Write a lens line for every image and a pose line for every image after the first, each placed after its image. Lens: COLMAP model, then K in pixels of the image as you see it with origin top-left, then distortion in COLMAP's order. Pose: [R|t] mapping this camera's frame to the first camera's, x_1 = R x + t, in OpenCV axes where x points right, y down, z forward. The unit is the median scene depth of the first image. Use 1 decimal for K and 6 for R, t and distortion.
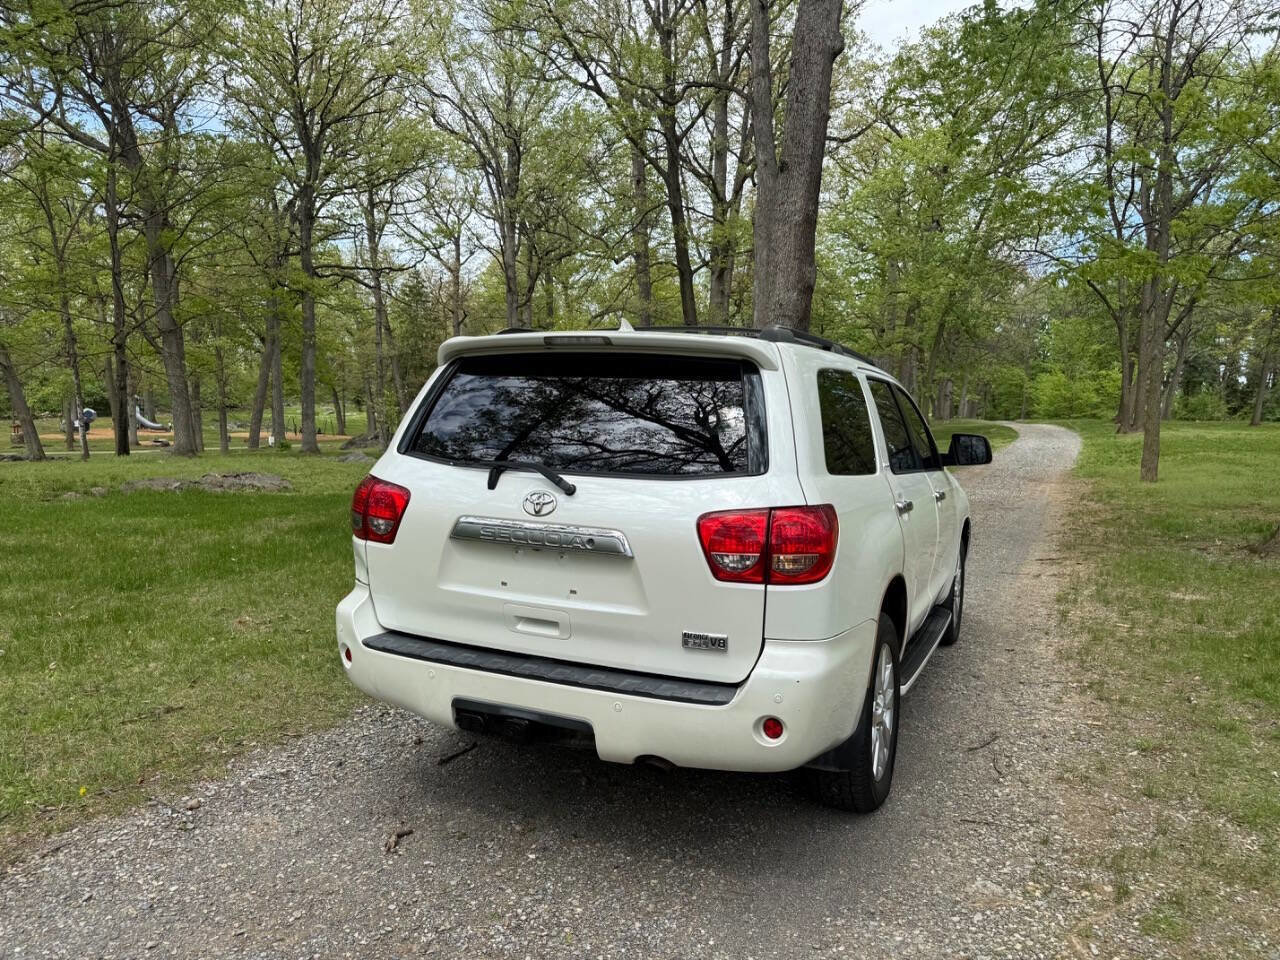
lens RADIAL K [[919.5, 0, 648.4], [0, 919.5, 479.3], [0, 0, 1]] dist [0.035782, -0.045379]
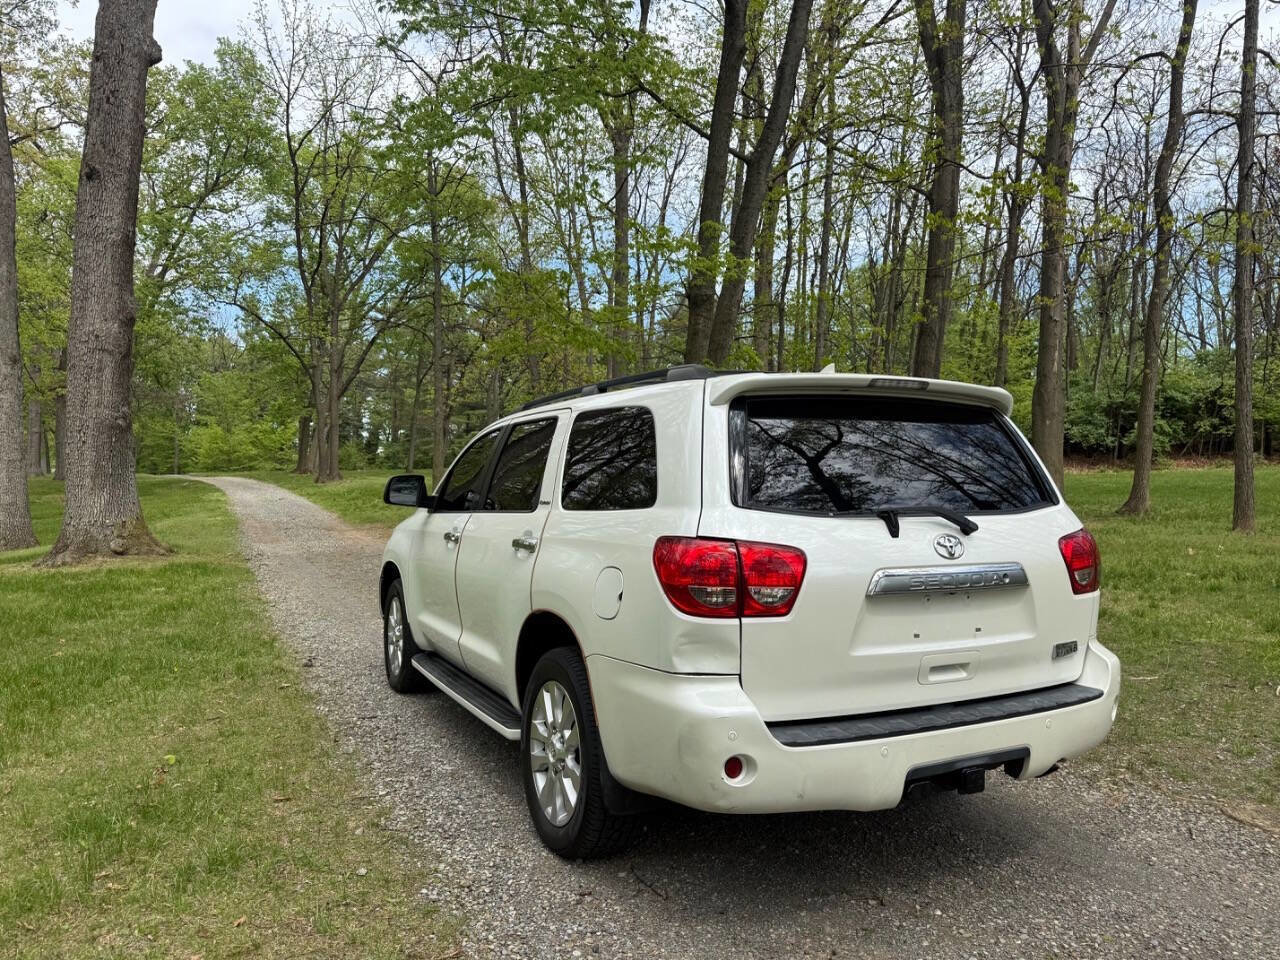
lens RADIAL K [[919.5, 0, 634.9], [0, 919.5, 484.9], [0, 0, 1]] dist [0.035782, -0.045379]
pose [[0.640469, -0.036389, 0.767121, -0.764939], [0.075390, 0.997031, -0.015649, -0.034904], [-0.764274, 0.067856, 0.641311, 0.430841]]
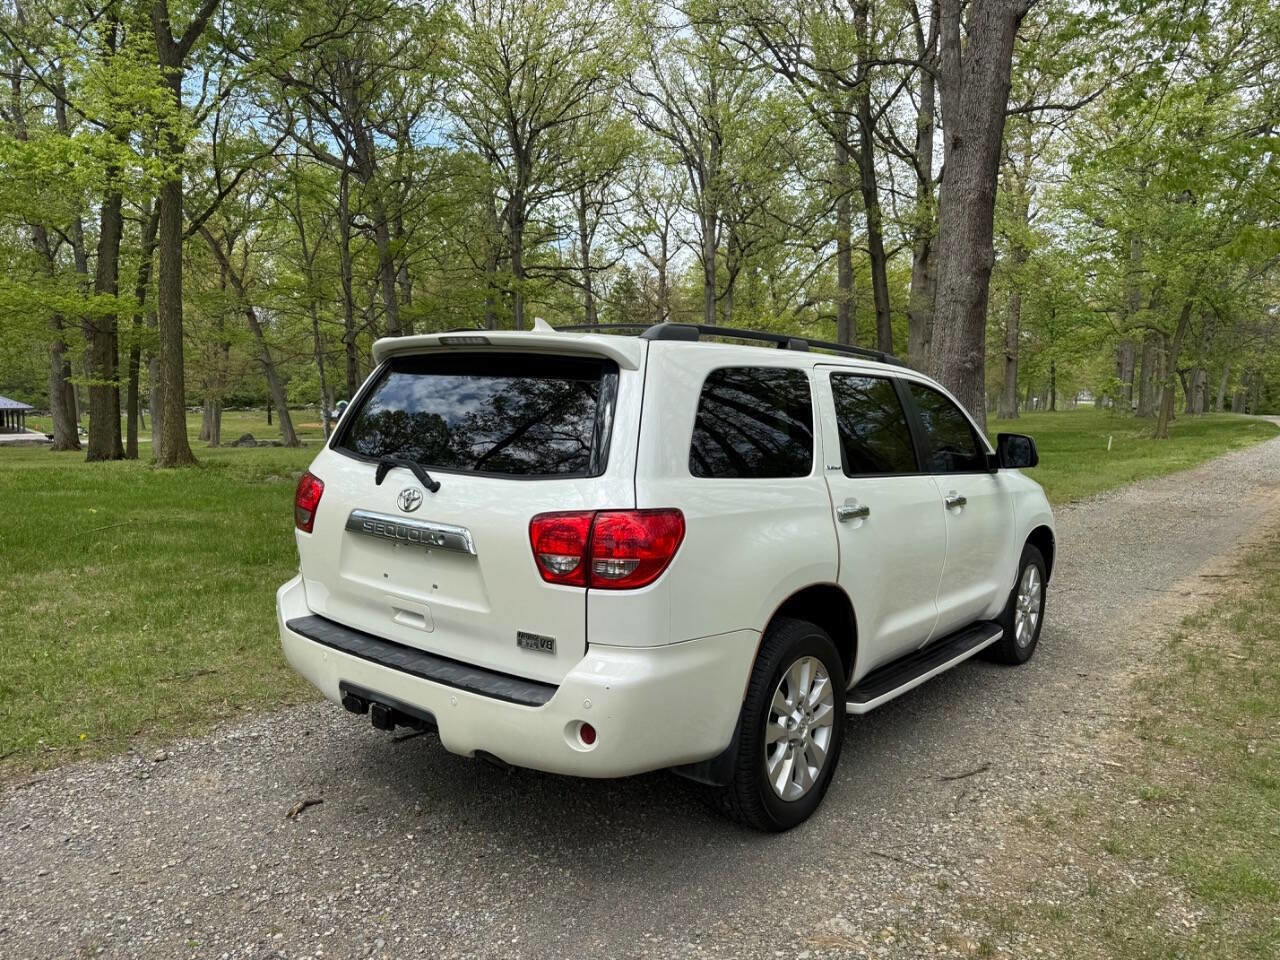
lens RADIAL K [[919.5, 0, 636.3], [0, 919.5, 483.3], [0, 0, 1]] dist [0.035782, -0.045379]
pose [[0.969853, 0.022717, -0.242628, 0.266456], [-0.019633, 0.999693, 0.015122, -0.008768], [0.242897, -0.009902, 0.970002, 0.038164]]
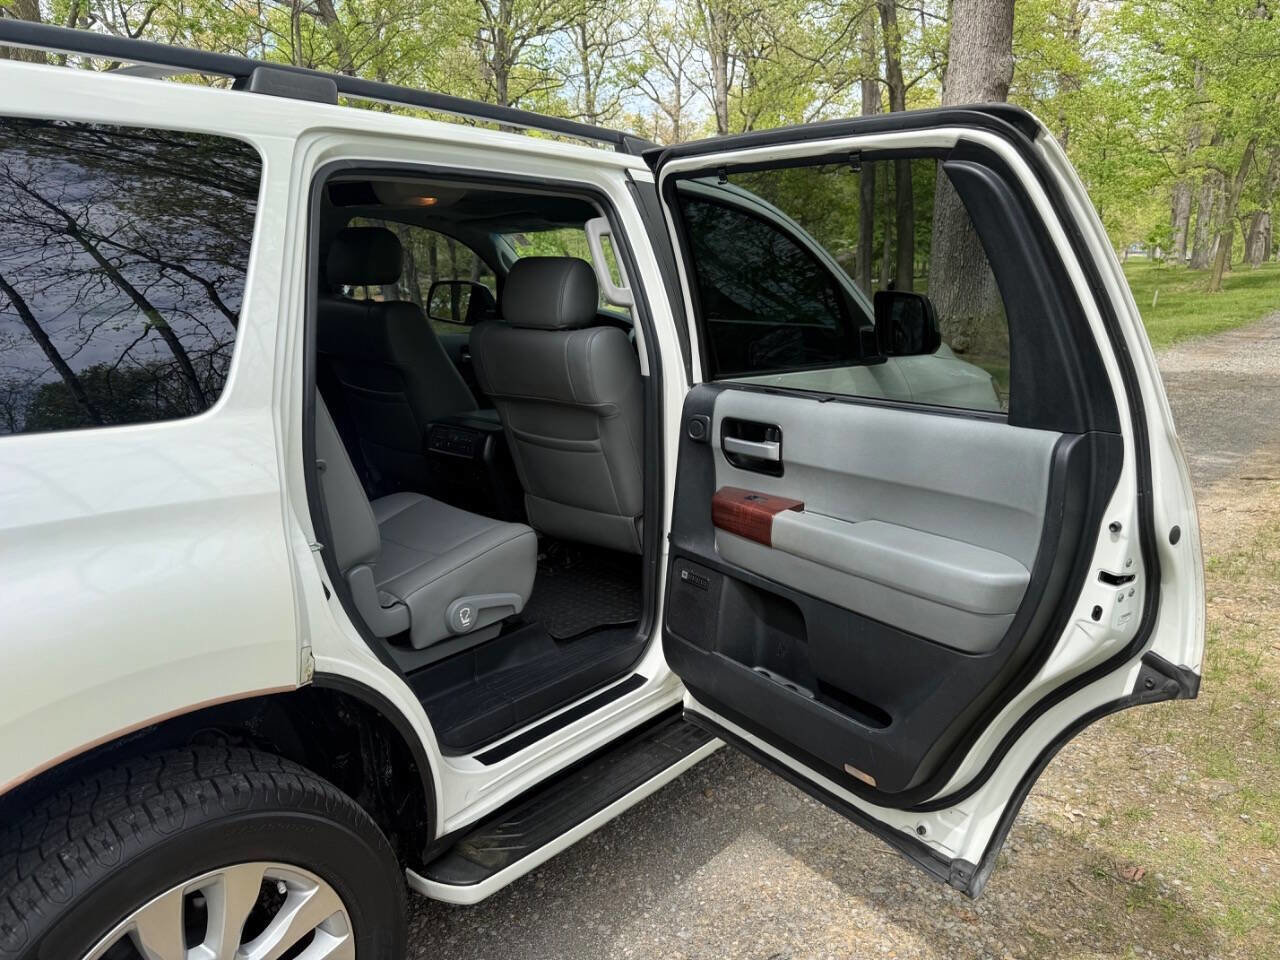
lens RADIAL K [[919.5, 0, 634.8], [0, 919.5, 482.8], [0, 0, 1]] dist [0.035782, -0.045379]
pose [[0.960286, 0.042260, -0.275798, 0.446833], [0.001486, 0.987675, 0.156513, -0.031648], [0.279013, -0.150707, 0.948388, 0.608740]]
